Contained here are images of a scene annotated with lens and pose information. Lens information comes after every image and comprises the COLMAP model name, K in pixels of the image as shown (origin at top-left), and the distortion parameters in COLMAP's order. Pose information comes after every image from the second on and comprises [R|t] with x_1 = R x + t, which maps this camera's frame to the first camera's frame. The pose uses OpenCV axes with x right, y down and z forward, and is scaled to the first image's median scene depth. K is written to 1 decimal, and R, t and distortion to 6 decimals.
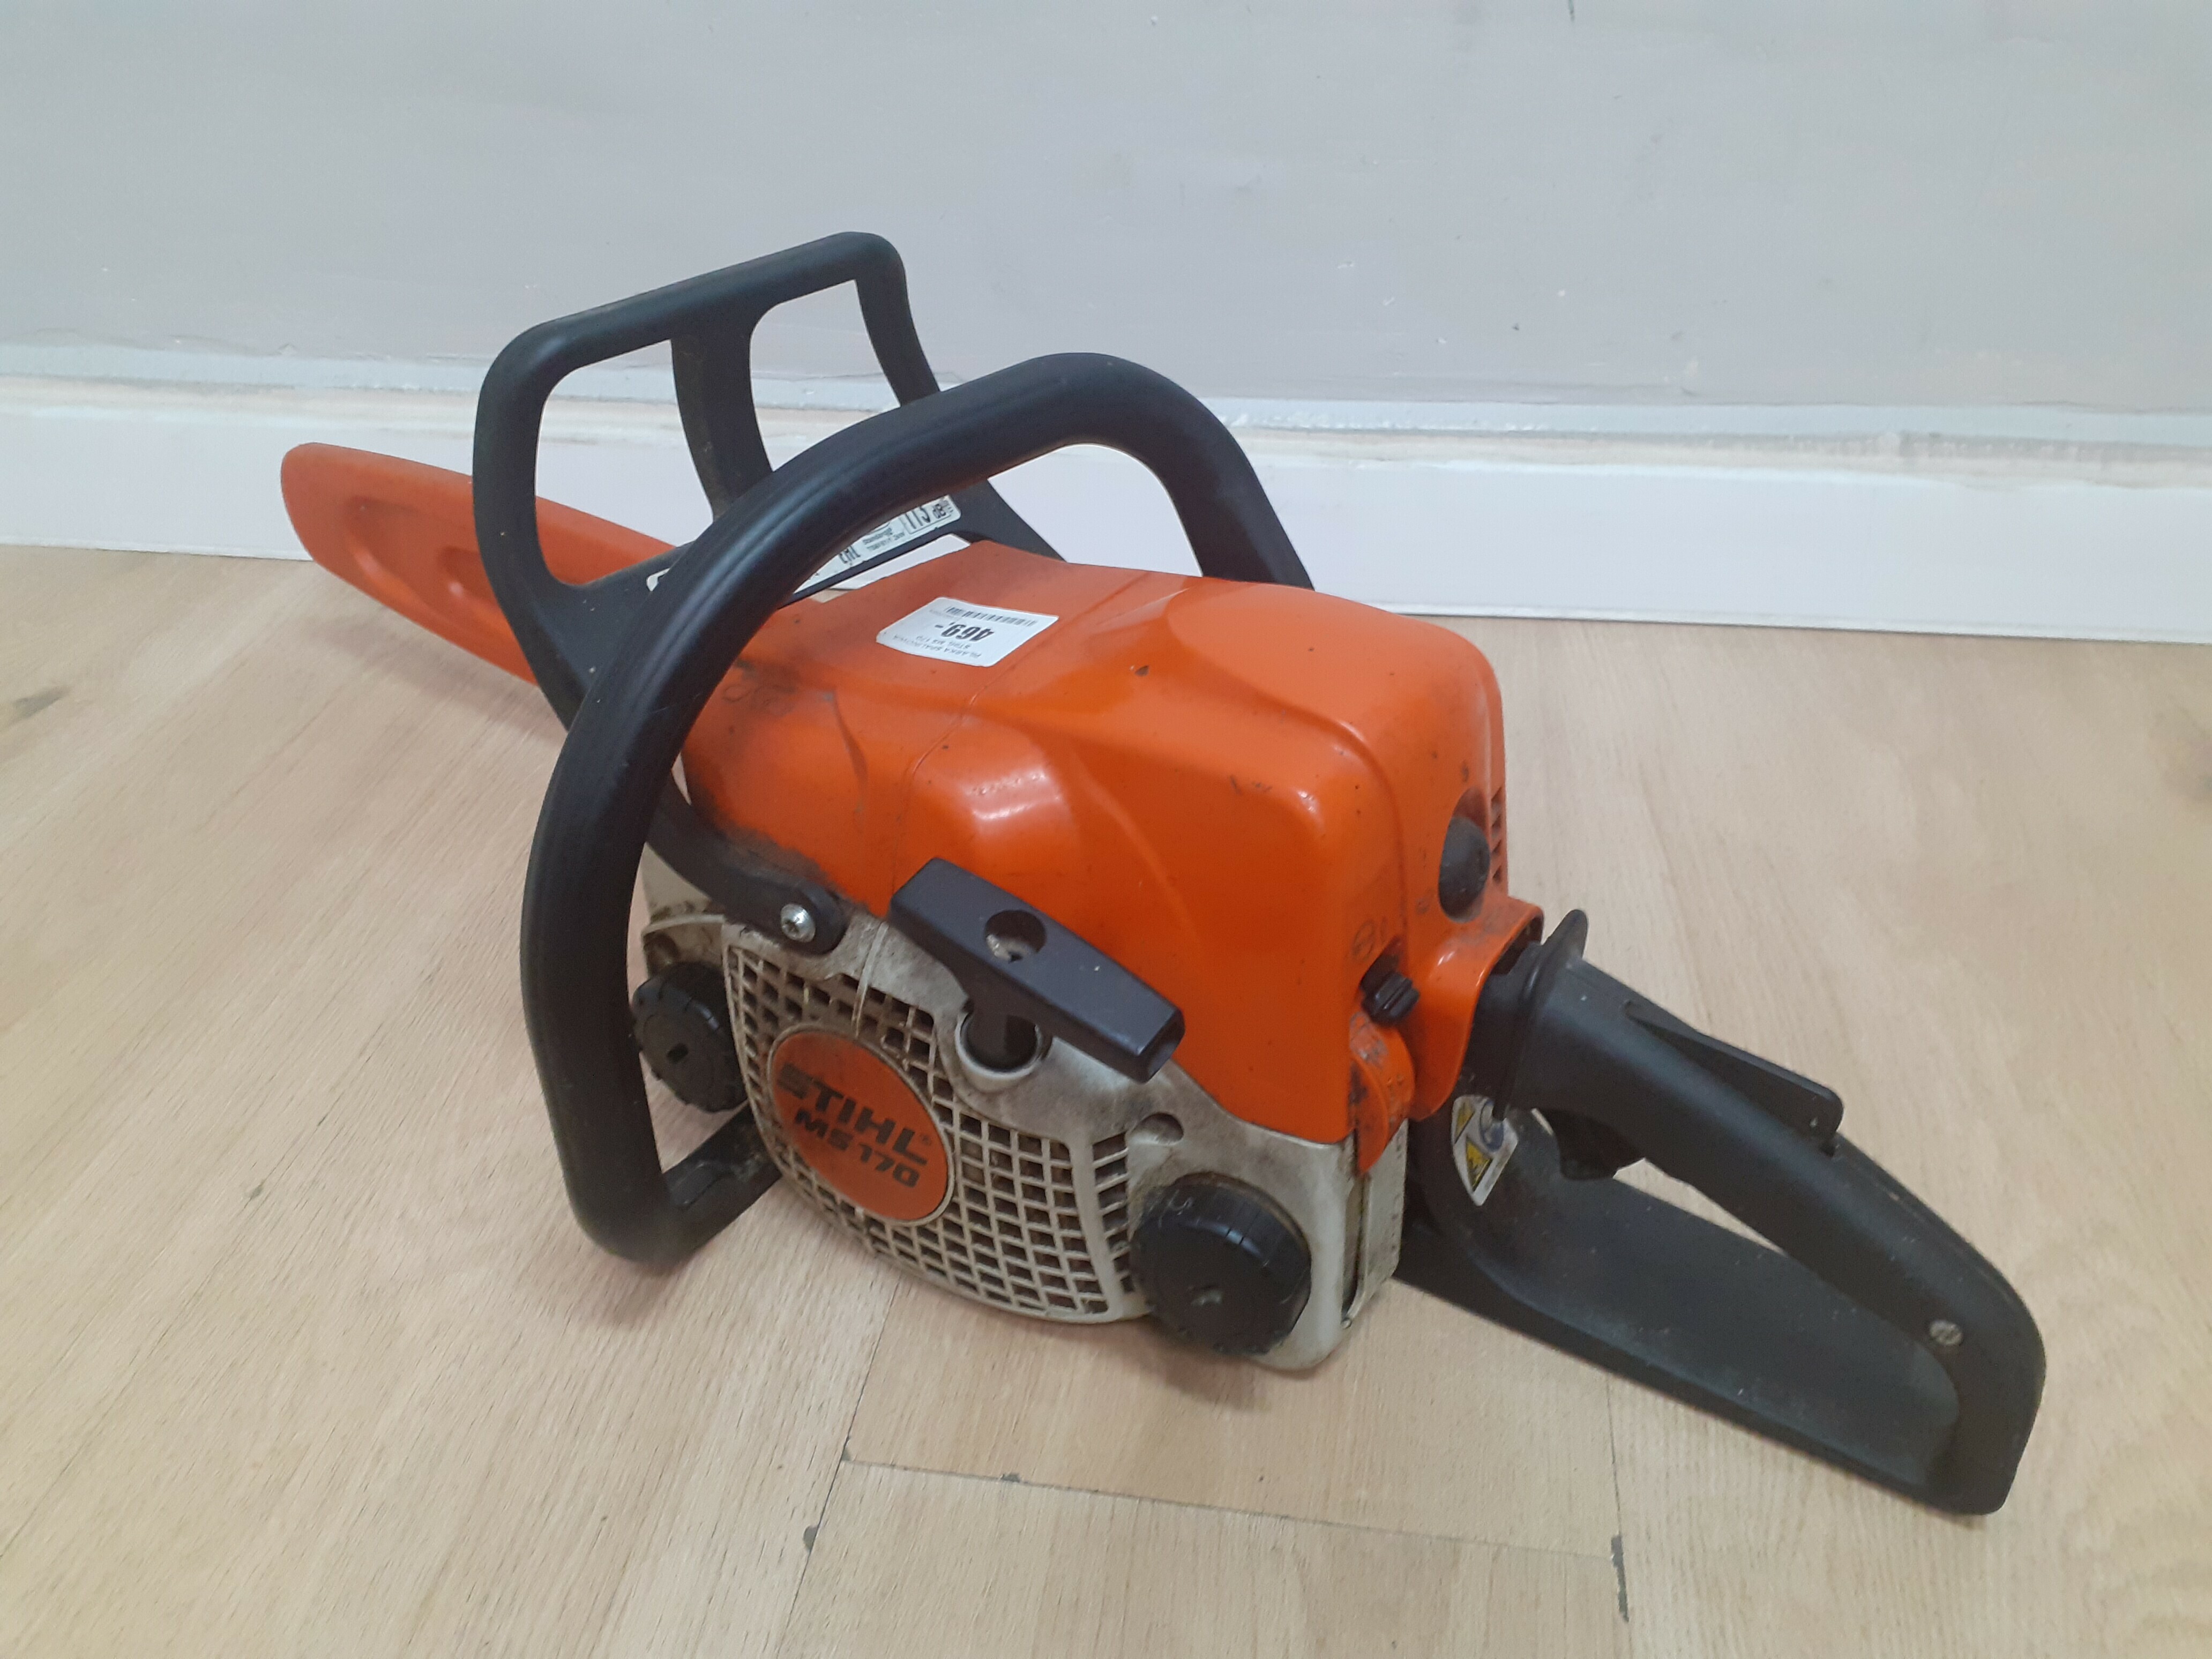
lens RADIAL K [[1795.0, 0, 1111.4], [0, 1795.0, 824.3], [0, 0, 1]] dist [-0.002787, -0.002750]
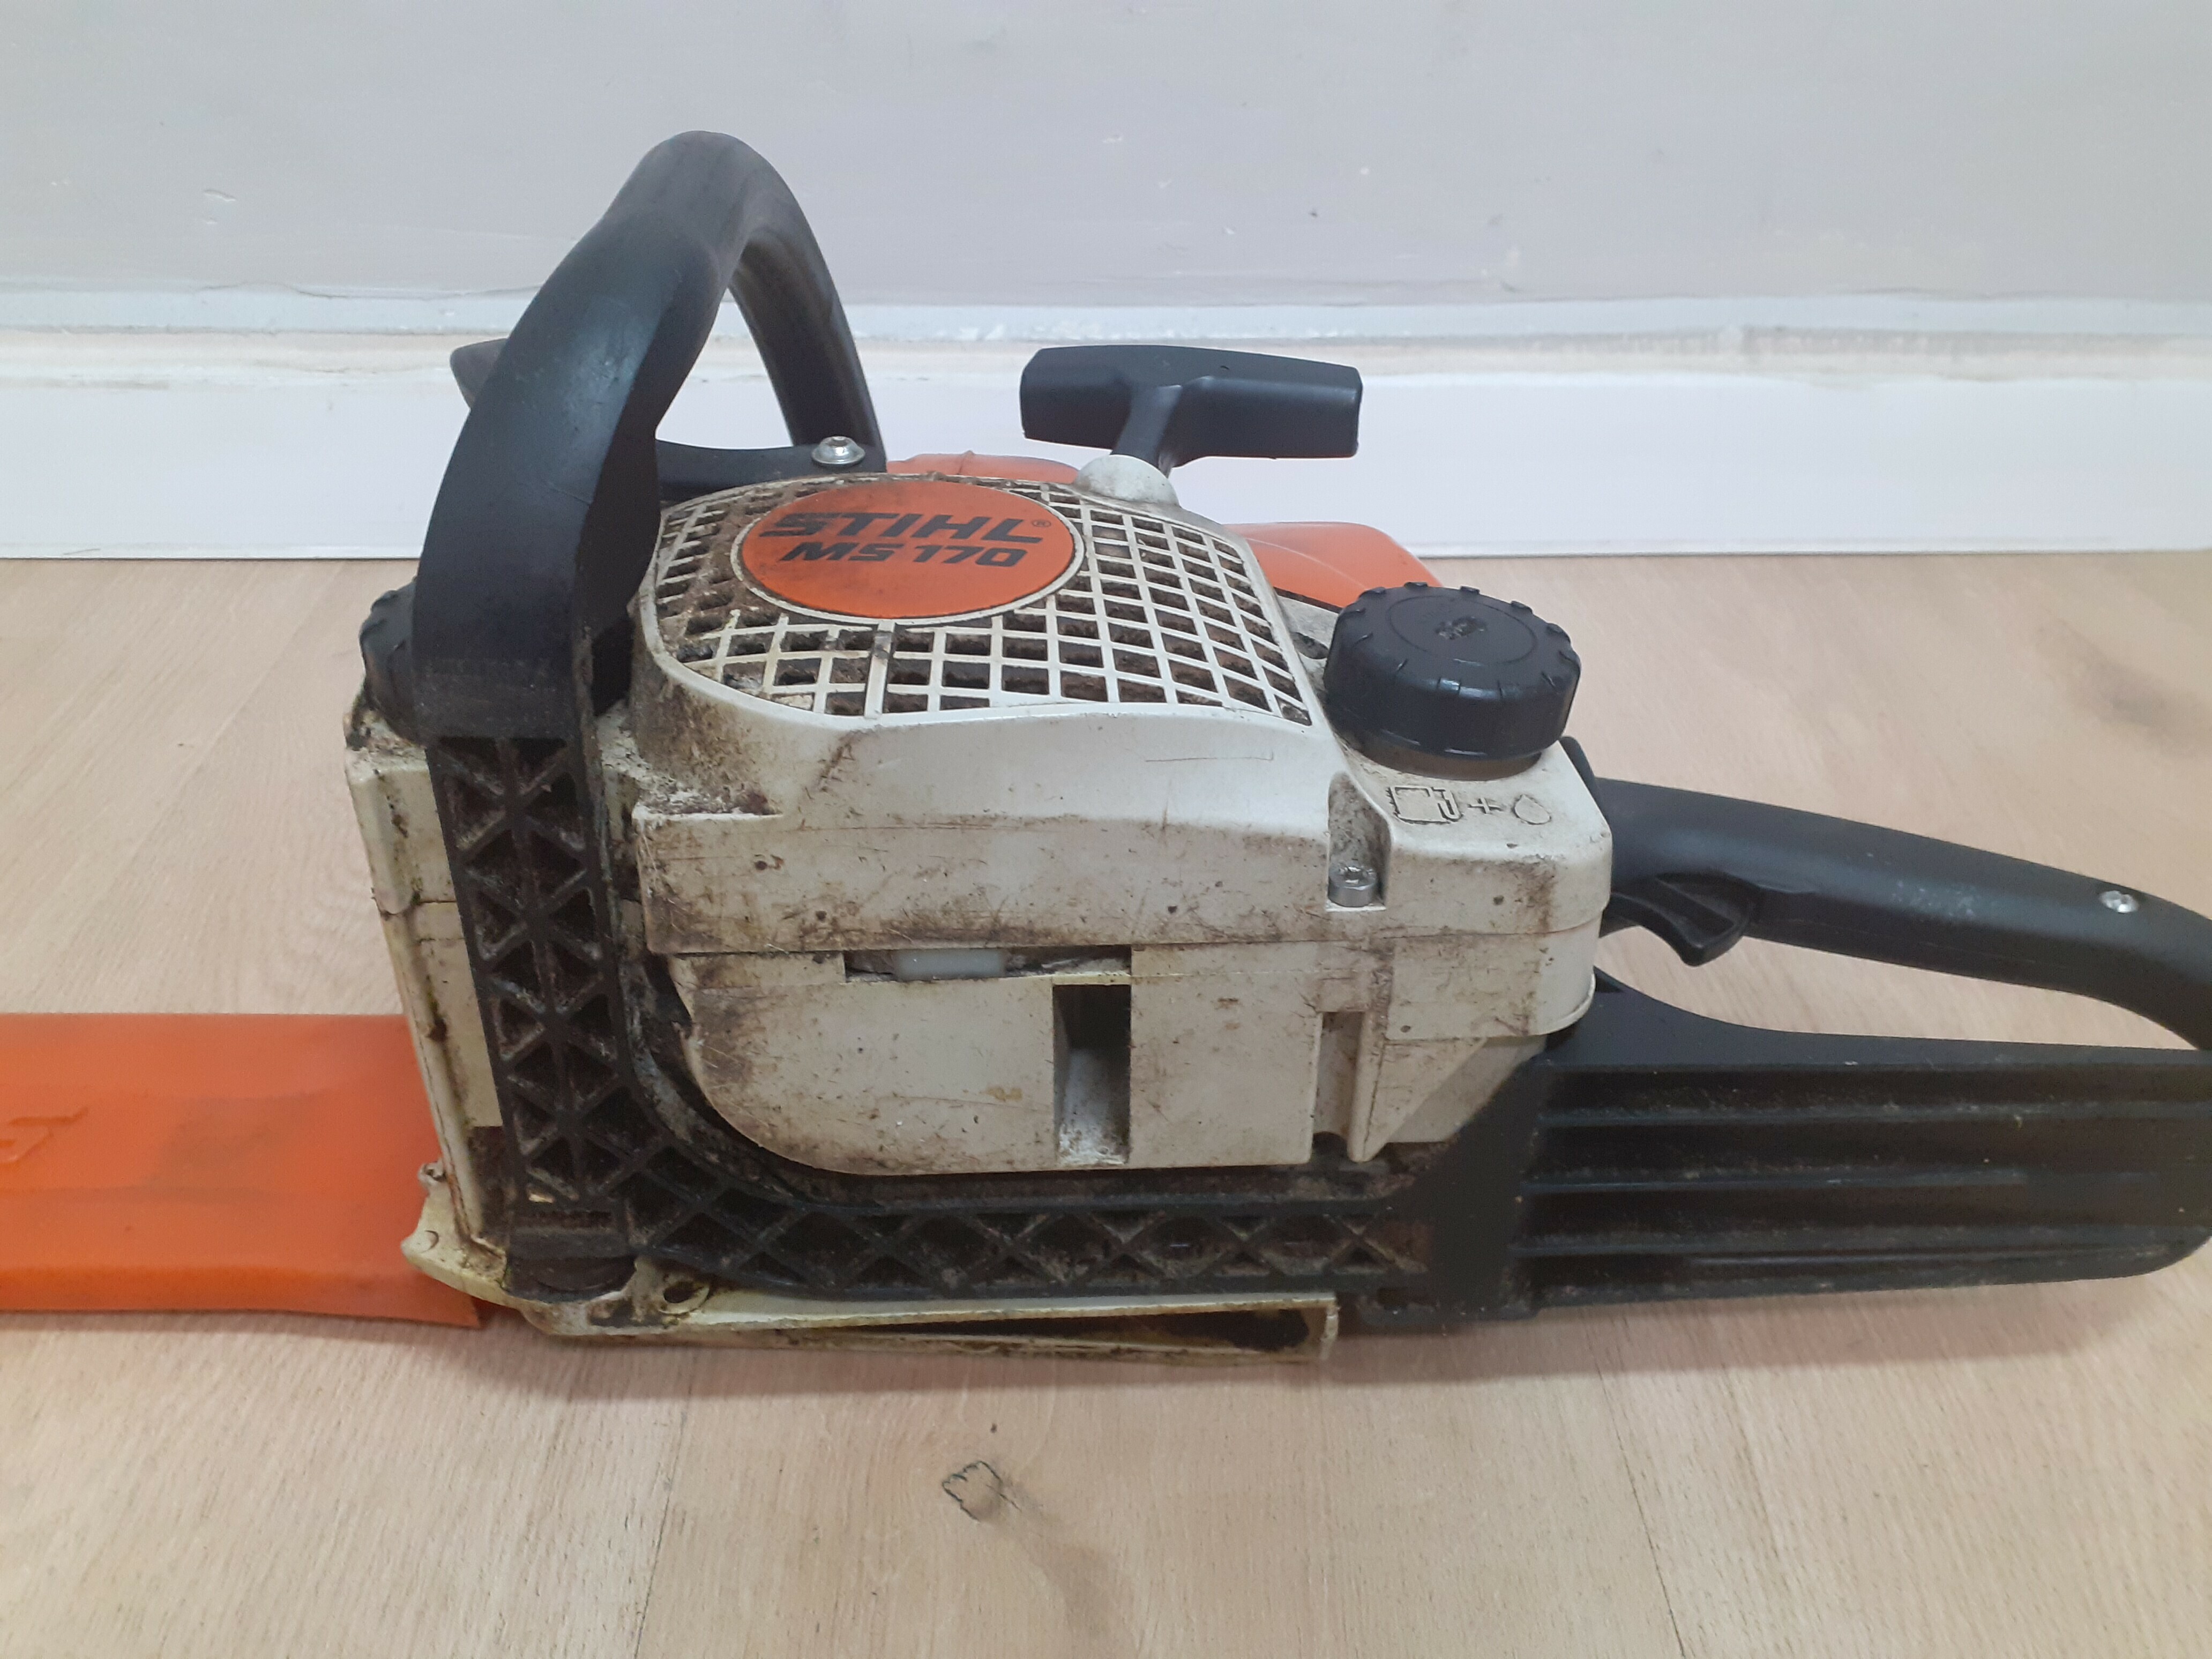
lens RADIAL K [[1800.5, 0, 1106.0], [0, 1800.5, 829.5], [0, 0, 1]] dist [-0.011048, 0.007848]
pose [[0.984488, -0.069381, 0.161149, -0.028237], [0.068190, 0.997589, 0.012916, -0.004692], [-0.161656, -0.001727, 0.986846, 0.180171]]
